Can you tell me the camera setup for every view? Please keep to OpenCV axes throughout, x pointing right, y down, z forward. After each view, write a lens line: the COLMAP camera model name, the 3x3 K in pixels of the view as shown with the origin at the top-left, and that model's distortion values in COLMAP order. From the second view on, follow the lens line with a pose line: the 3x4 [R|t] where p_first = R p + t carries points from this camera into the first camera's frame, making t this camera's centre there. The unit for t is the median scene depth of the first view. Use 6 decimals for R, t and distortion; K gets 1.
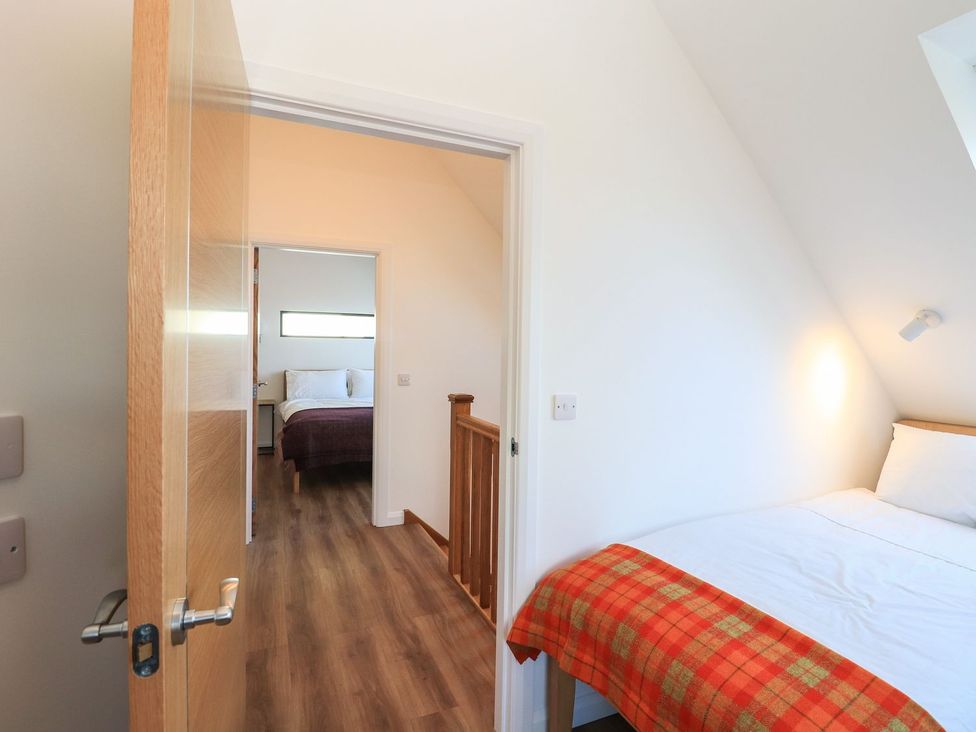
lens RADIAL K [[519.1, 0, 490.9], [0, 519.1, 358.4], [0, 0, 1]] dist [-0.001972, -0.002054]
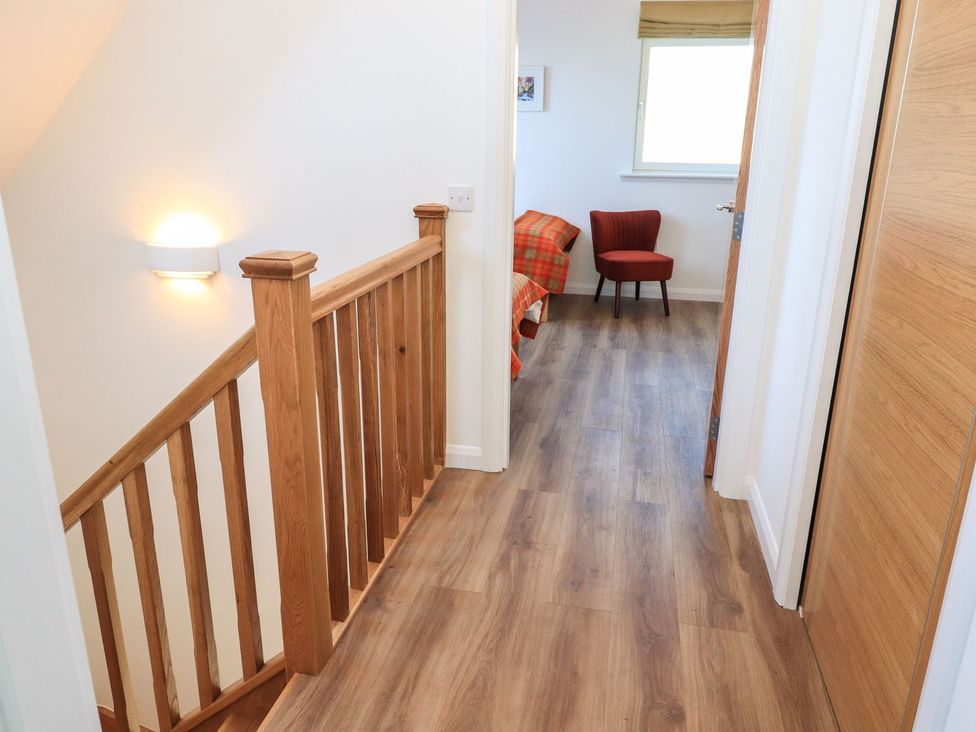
lens RADIAL K [[718.8, 0, 488.0], [0, 718.8, 366.0], [0, 0, 1]] dist [0.003468, 0.001038]
pose [[-0.820898, -0.200500, 0.534720, -0.367472], [-0.011694, 0.942046, 0.335279, -0.021365], [-0.570955, 0.268977, -0.775669, 1.047048]]
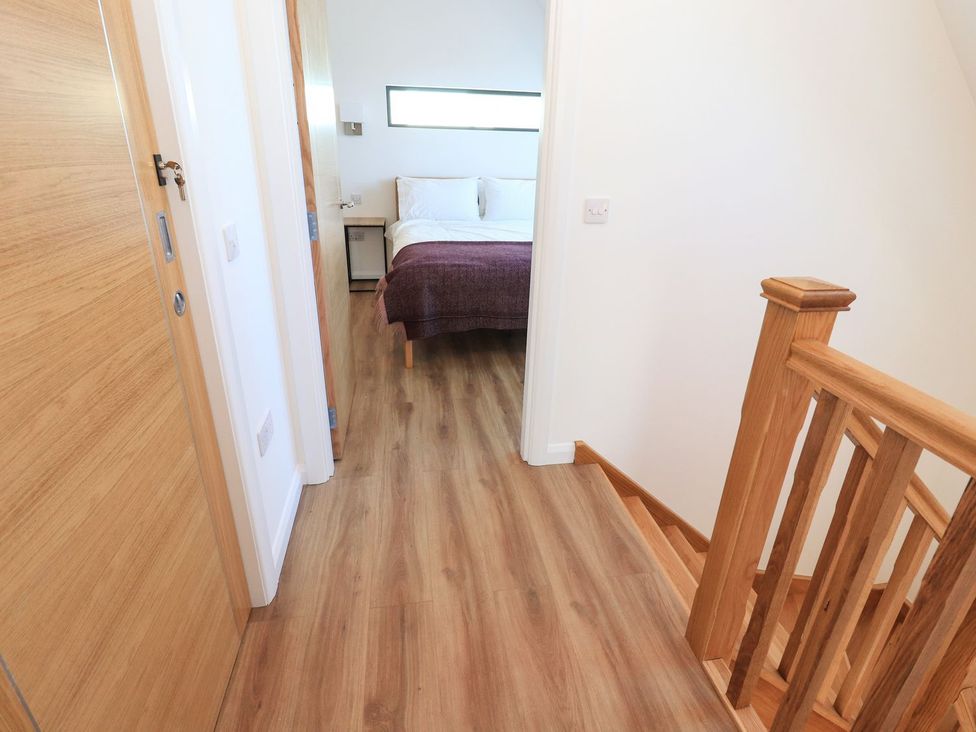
lens RADIAL K [[519.1, 0, 490.9], [0, 519.1, 358.4], [0, 0, 1]] dist [-0.001972, -0.002054]
pose [[0.970803, 0.100970, -0.217594, -0.143608], [-0.016919, 0.933661, 0.357758, -0.003389], [0.239281, -0.343631, 0.908109, 0.484113]]
